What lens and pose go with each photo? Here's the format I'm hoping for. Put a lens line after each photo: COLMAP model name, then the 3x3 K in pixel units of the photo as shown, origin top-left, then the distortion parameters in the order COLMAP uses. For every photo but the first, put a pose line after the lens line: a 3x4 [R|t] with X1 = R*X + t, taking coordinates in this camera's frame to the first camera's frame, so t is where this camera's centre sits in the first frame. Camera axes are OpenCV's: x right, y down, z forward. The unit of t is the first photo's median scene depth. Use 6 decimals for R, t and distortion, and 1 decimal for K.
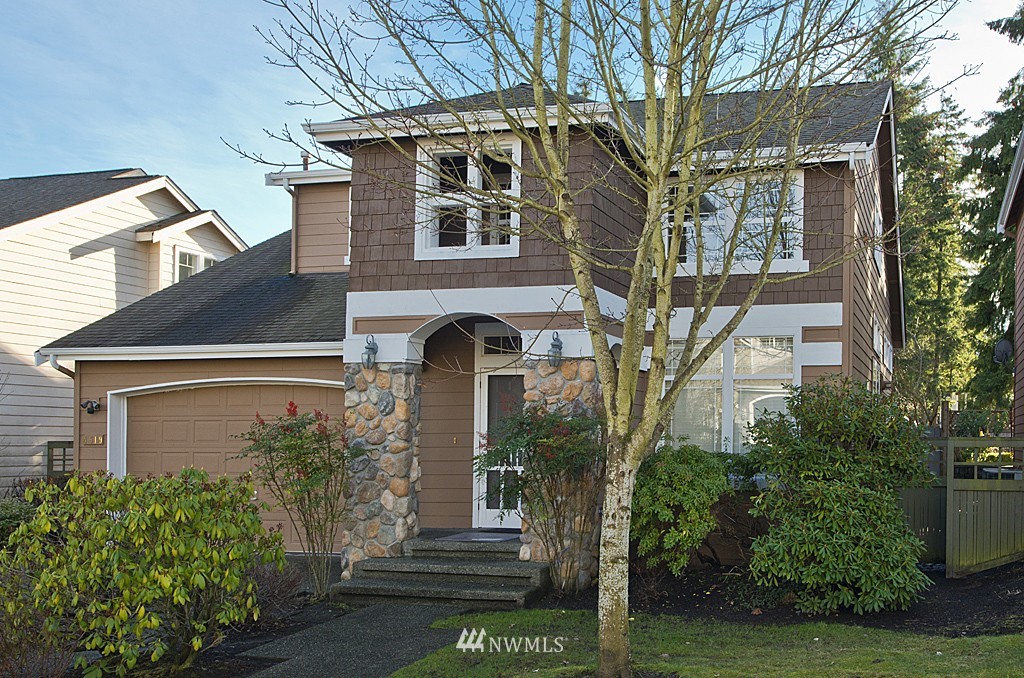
lens RADIAL K [[695.5, 0, 513.9], [0, 695.5, 338.6], [0, 0, 1]] dist [-0.002891, -0.003691]
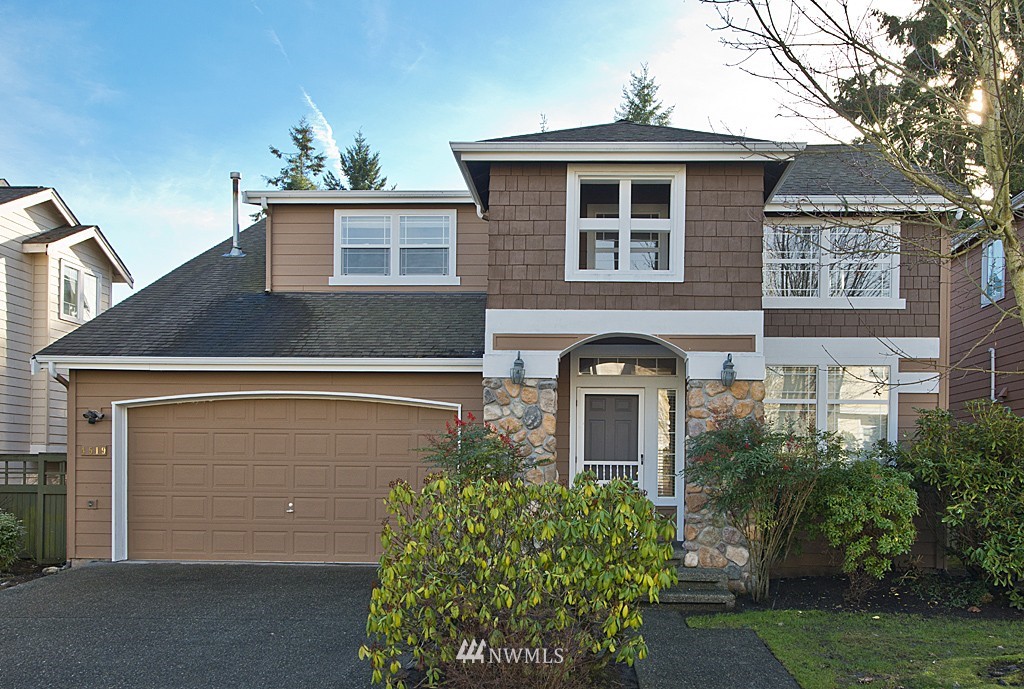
lens RADIAL K [[654.3, 0, 487.8], [0, 654.3, 372.9], [0, 0, 1]] dist [-0.001101, 0.000810]
pose [[0.991769, 0.032602, 0.123819, -0.366248], [-0.033837, 0.999396, 0.007882, 0.020740], [-0.123487, -0.012007, 0.992274, 0.038743]]
